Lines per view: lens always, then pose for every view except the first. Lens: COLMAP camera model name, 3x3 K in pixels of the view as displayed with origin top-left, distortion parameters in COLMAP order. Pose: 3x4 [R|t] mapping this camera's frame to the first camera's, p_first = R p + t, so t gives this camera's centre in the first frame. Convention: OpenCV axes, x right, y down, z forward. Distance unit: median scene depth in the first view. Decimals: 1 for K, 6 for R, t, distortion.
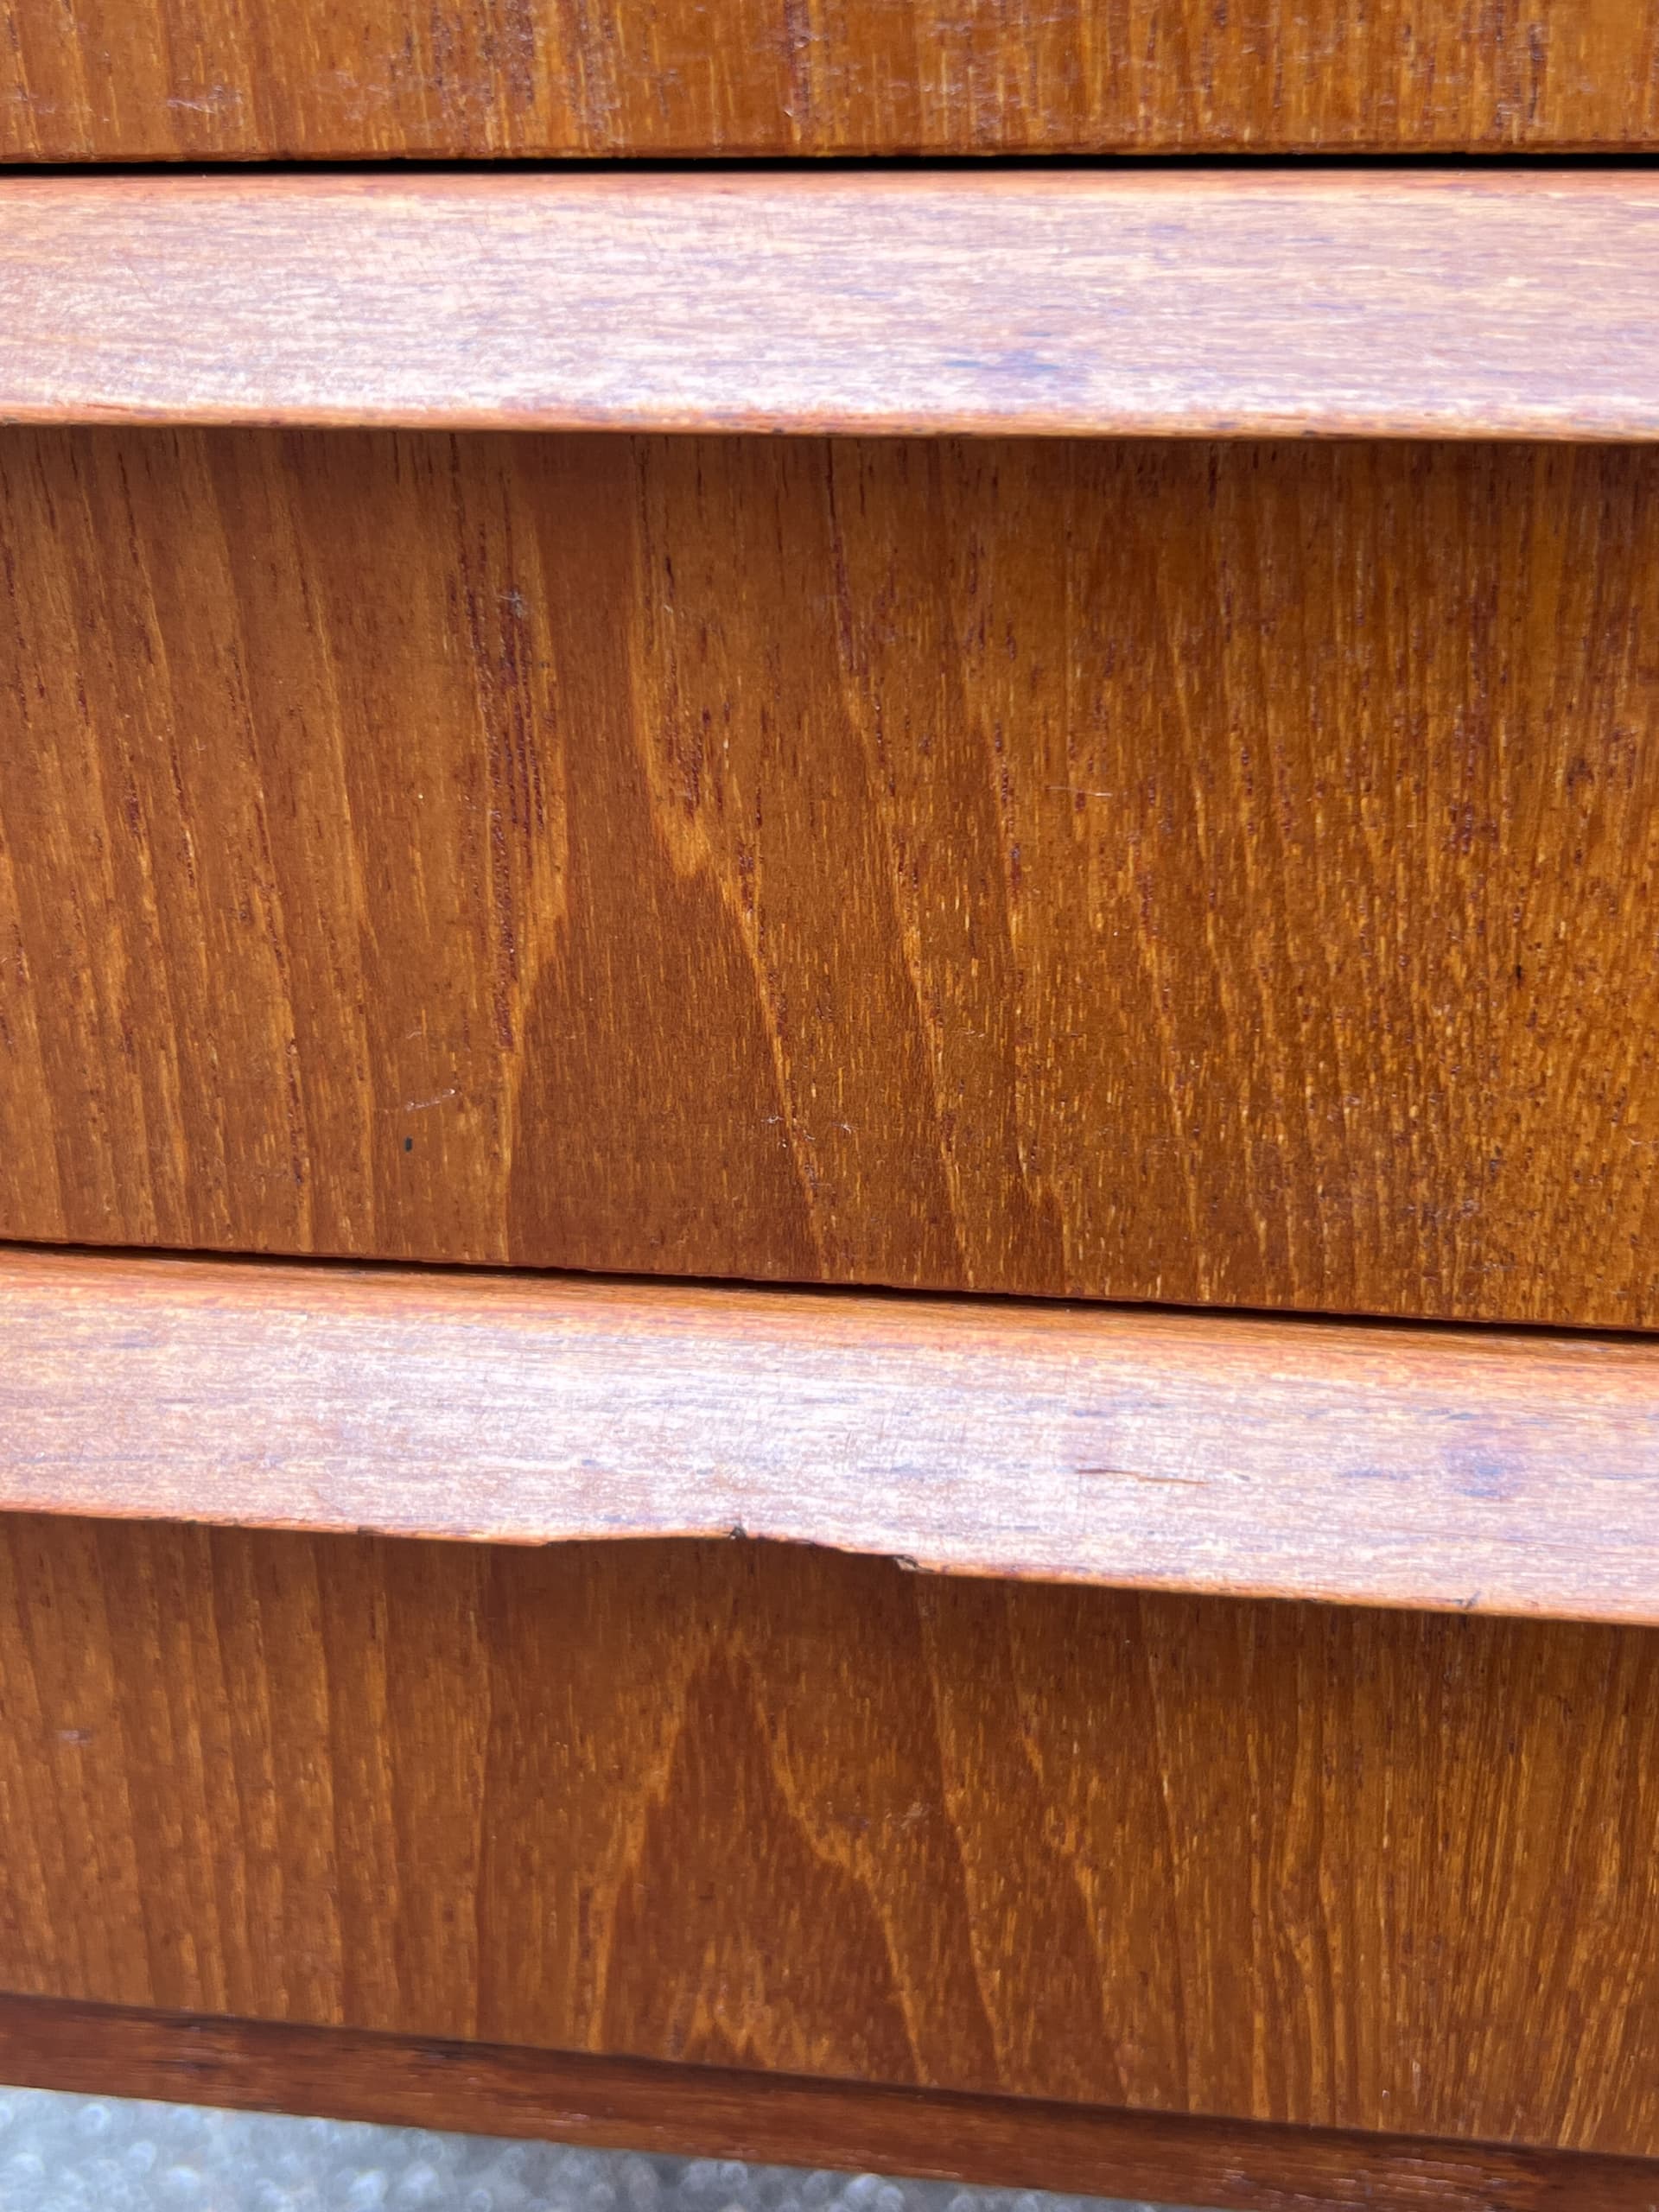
lens RADIAL K [[2581.4, 0, 802.0], [0, 2581.4, 1070.8], [0, 0, 1]] dist [0.151558, -0.464683]
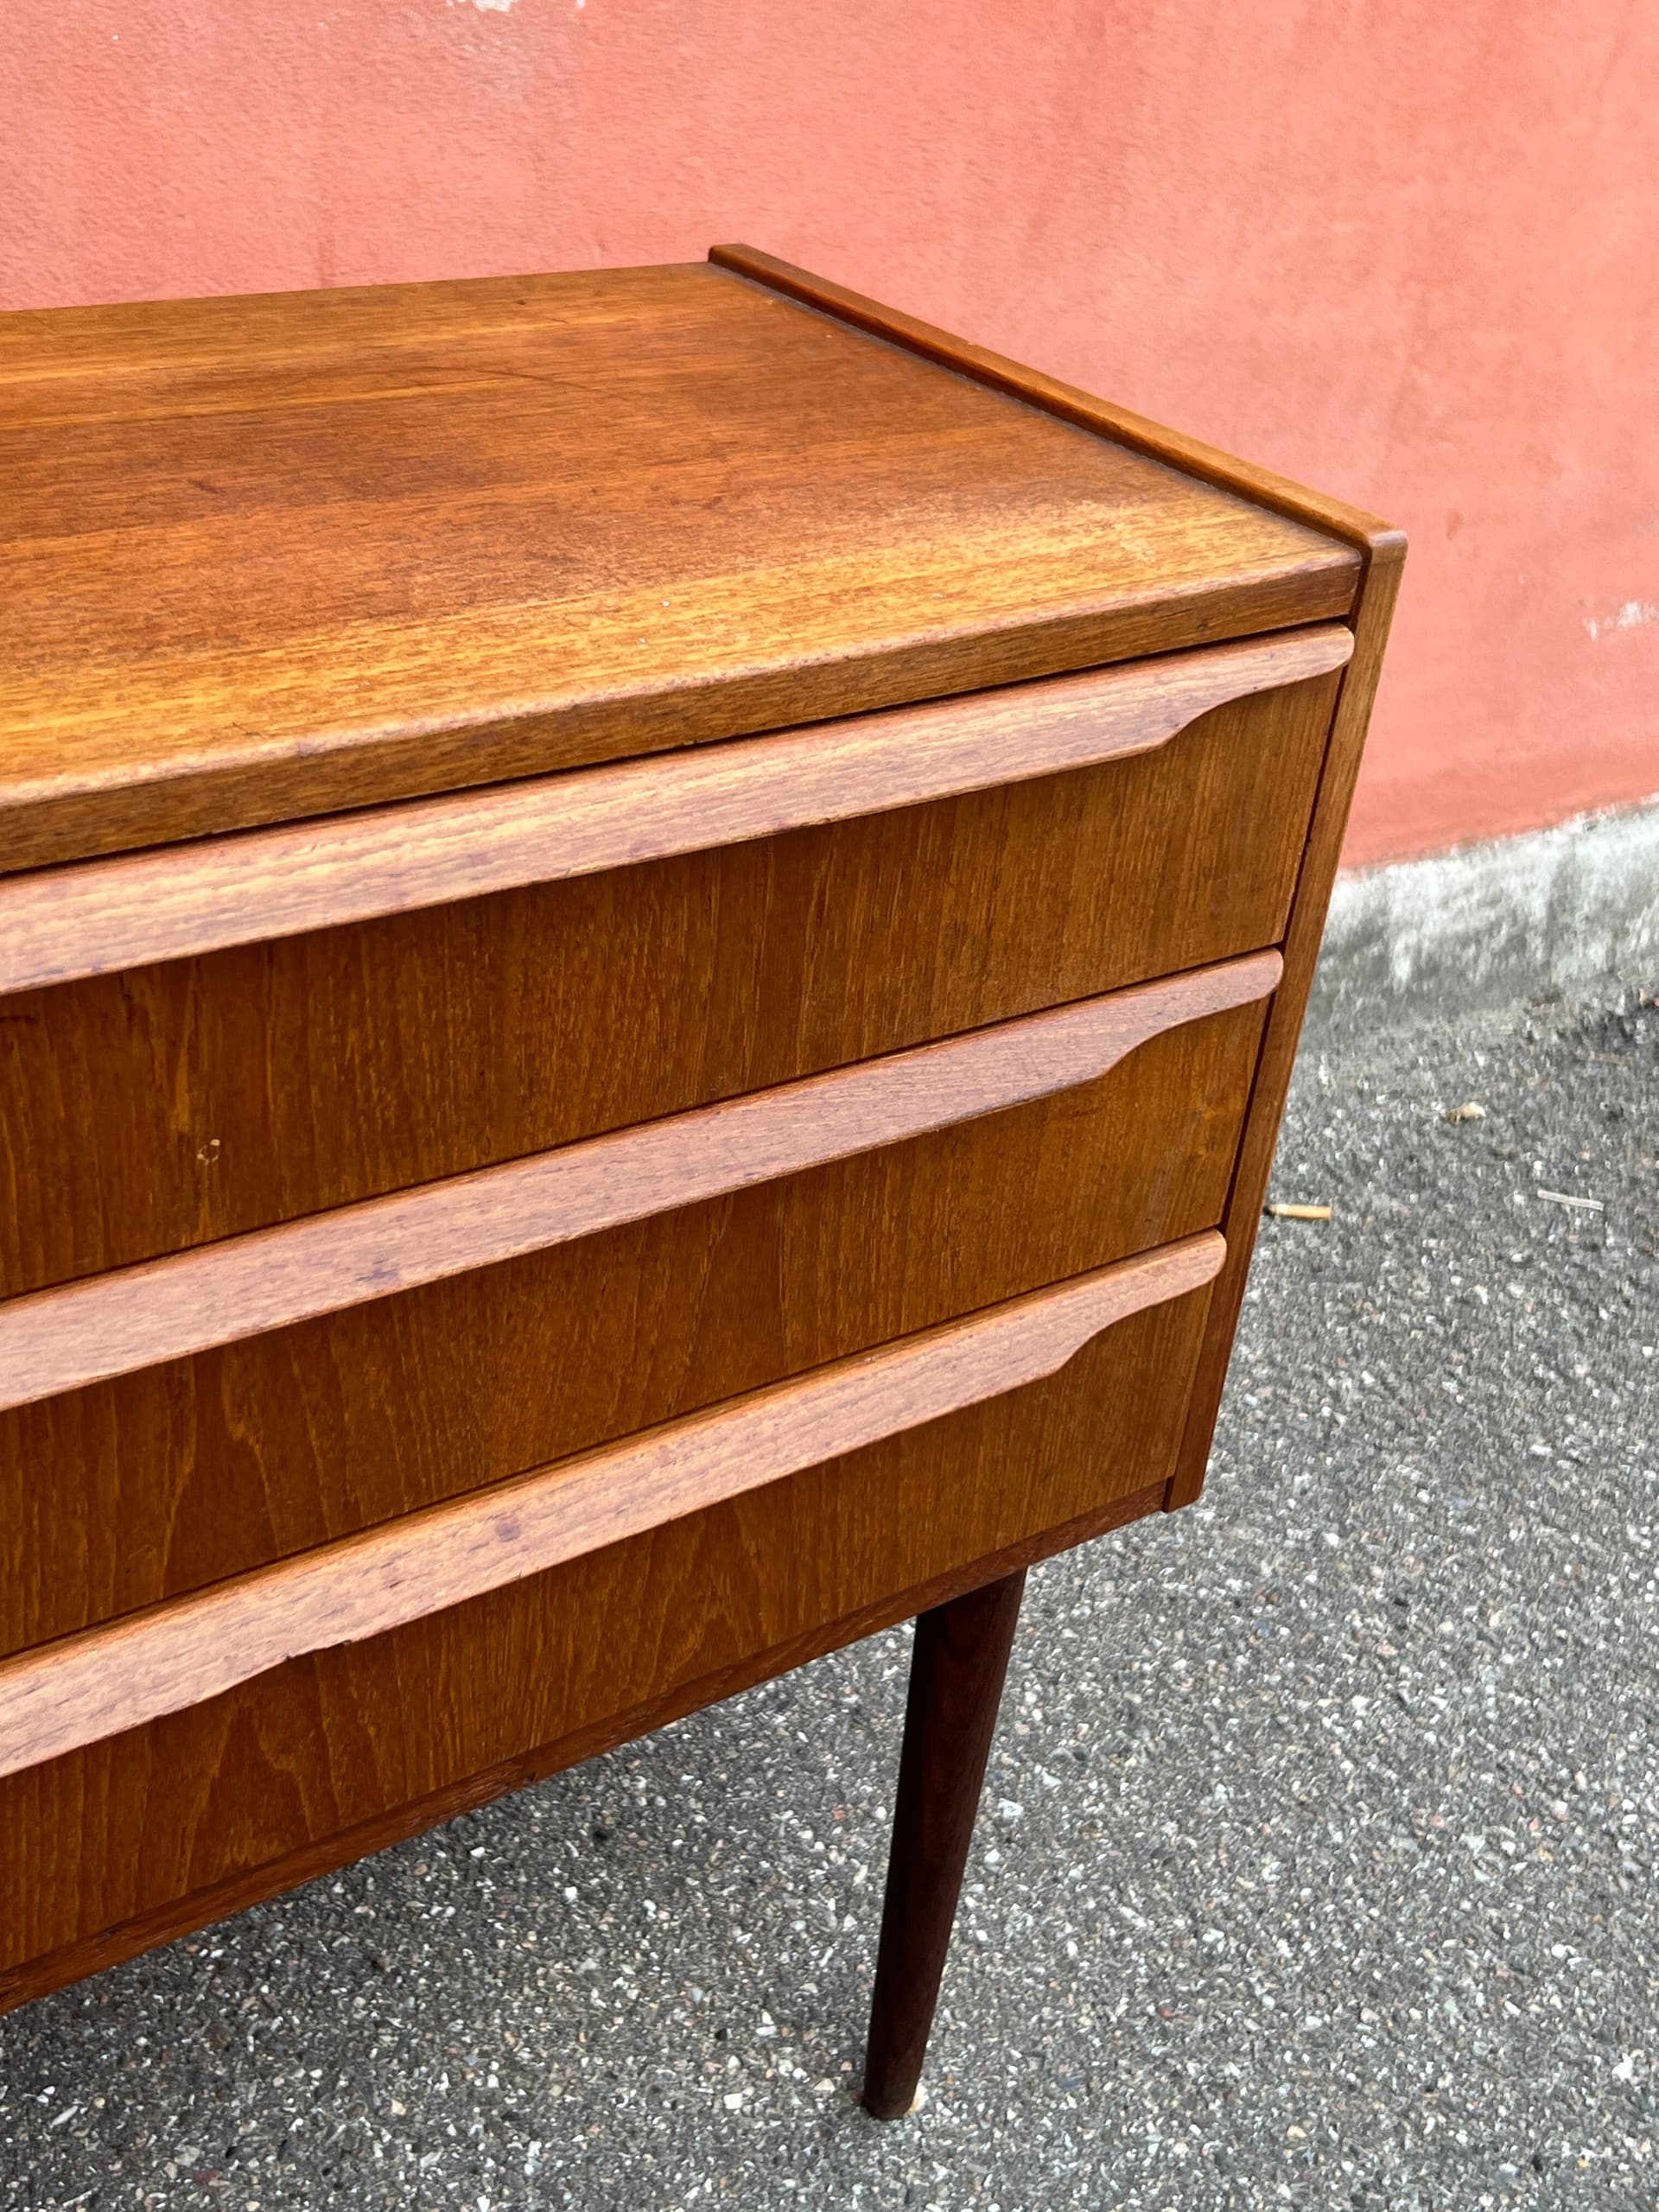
lens RADIAL K [[2622.6, 0, 813.5], [0, 2622.6, 1070.8], [0, 0, 1]] dist [0.089784, -0.241060]
pose [[0.708822, -0.264580, 0.653887, -1.303611], [0.206603, 0.964209, 0.166184, -0.773812], [-0.674453, 0.017300, 0.738115, -1.439874]]
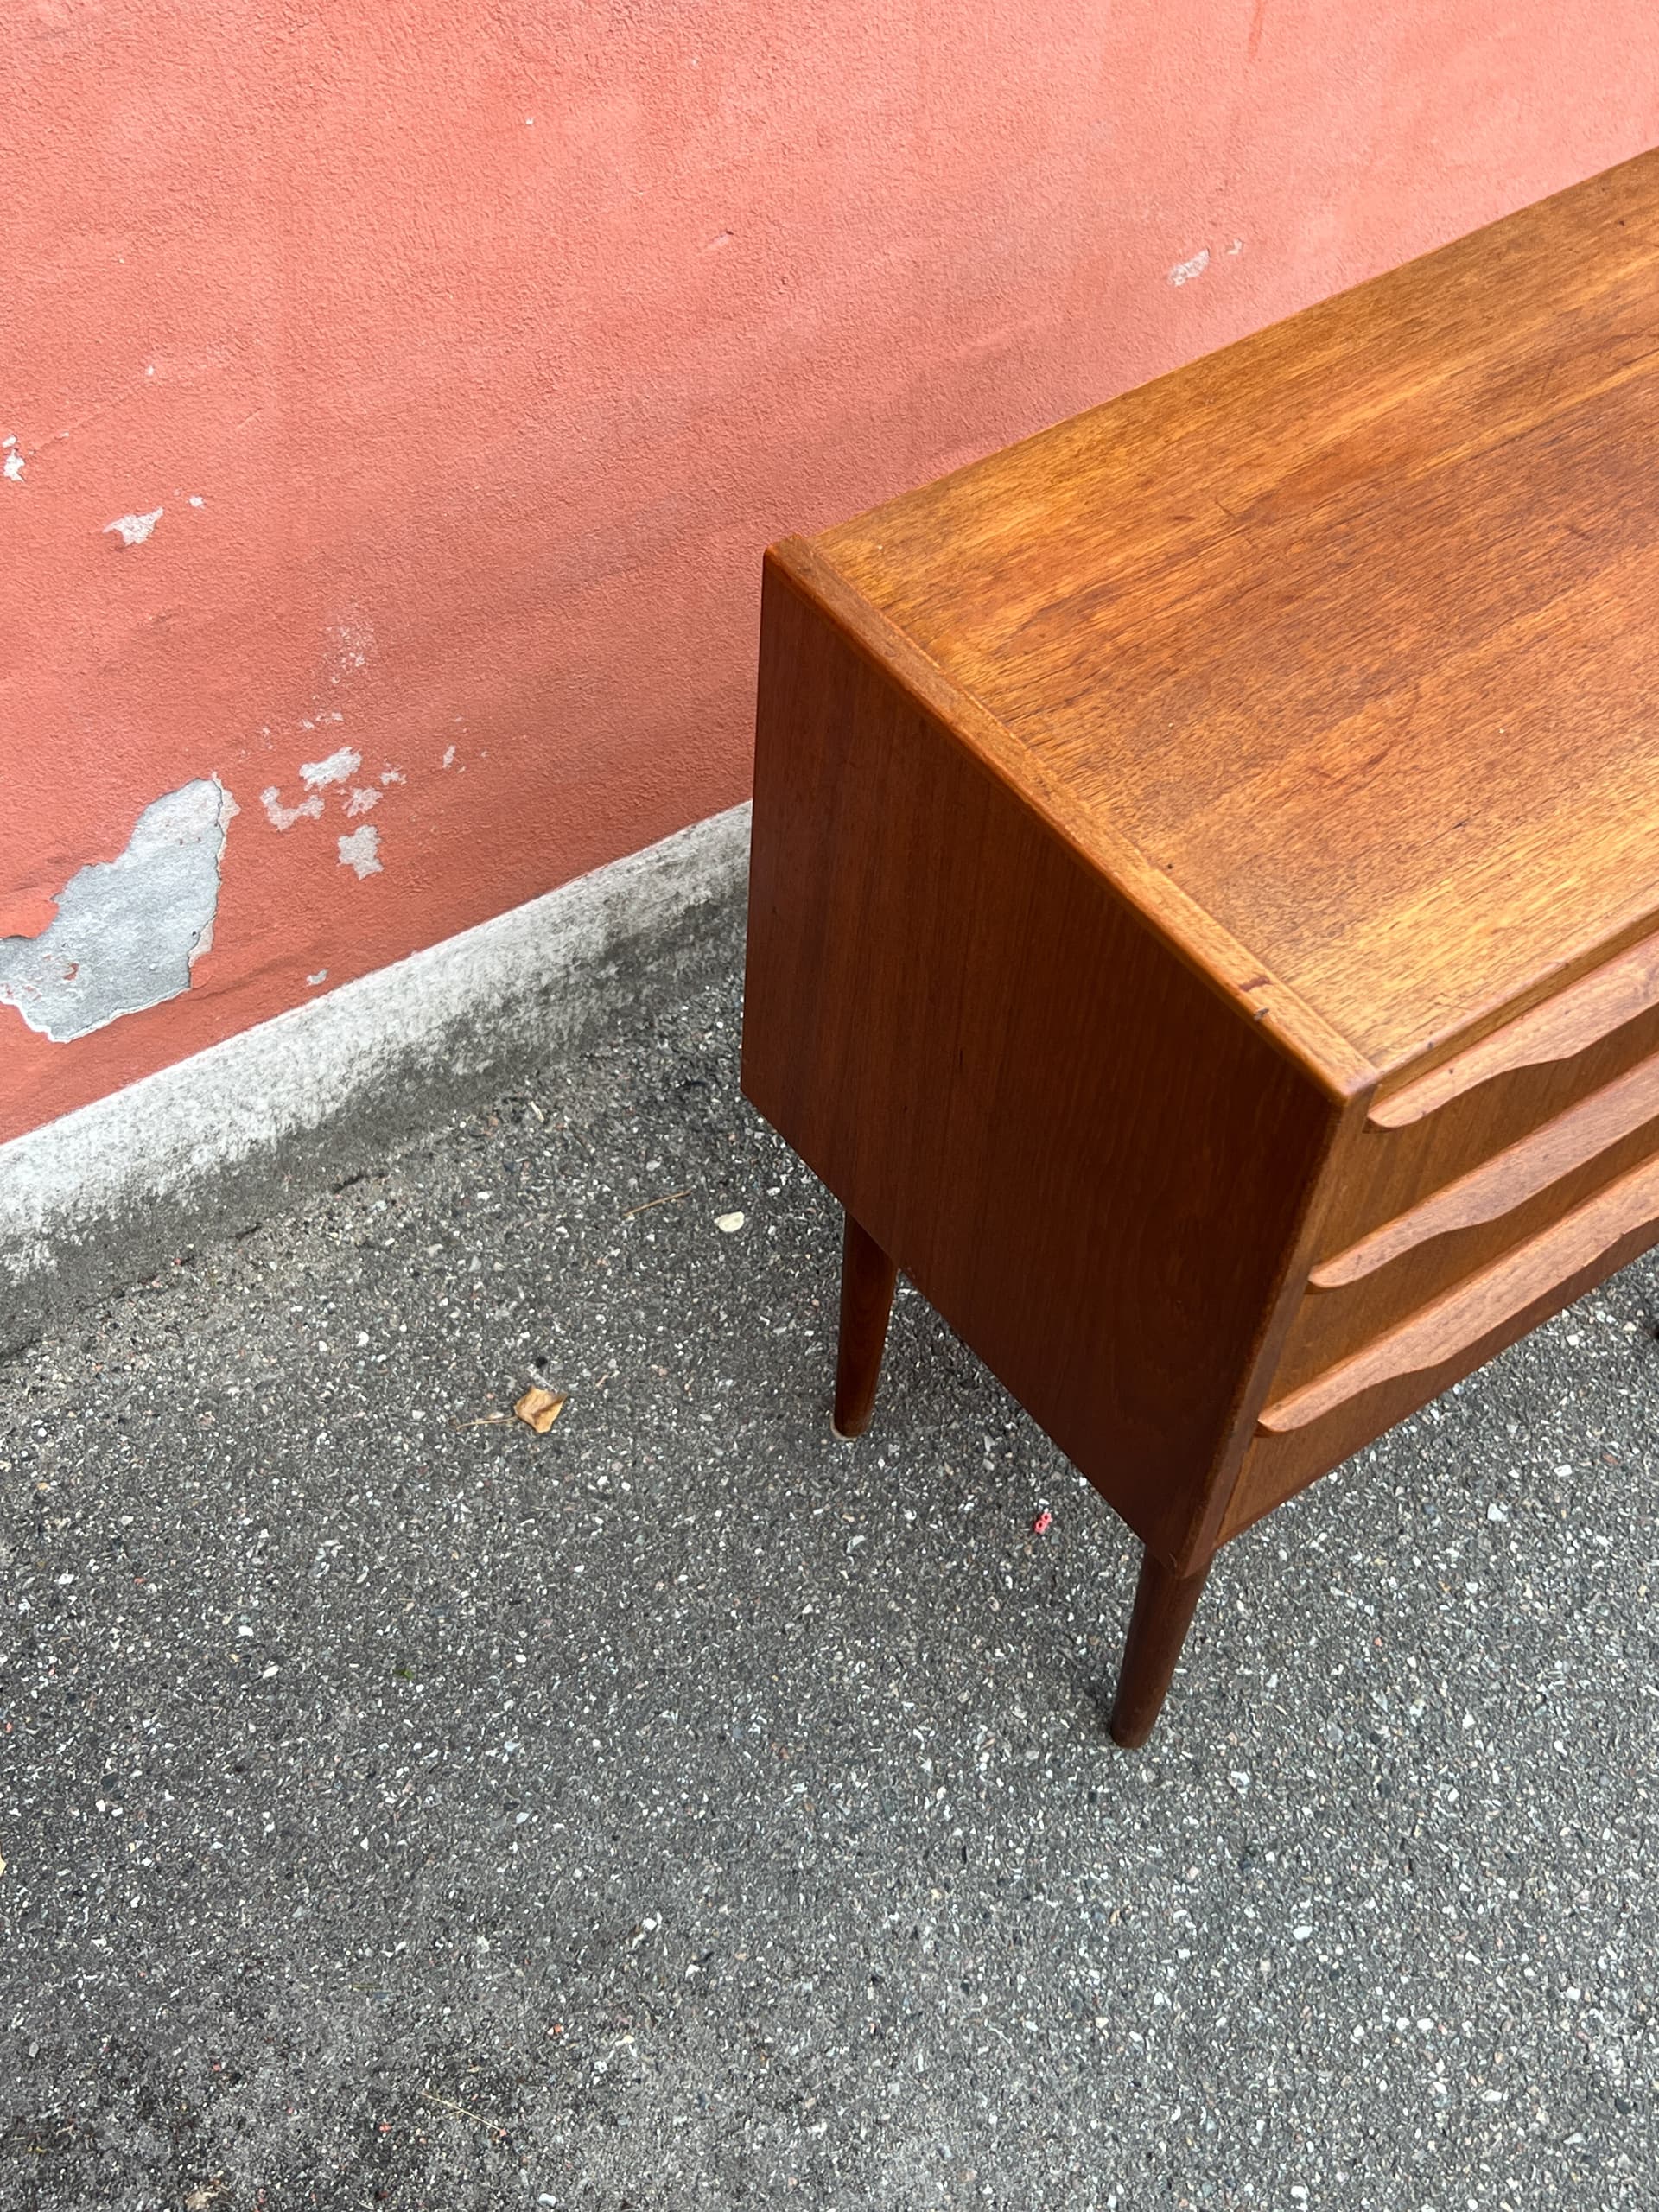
lens RADIAL K [[2581.4, 0, 802.0], [0, 2581.4, 1070.8], [0, 0, 1]] dist [0.151558, -0.464683]
pose [[0.705454, -0.516699, 0.485136, -3.294772], [0.258067, 0.824763, 0.503157, -2.902706], [-0.660103, -0.229756, 0.715176, -1.364147]]
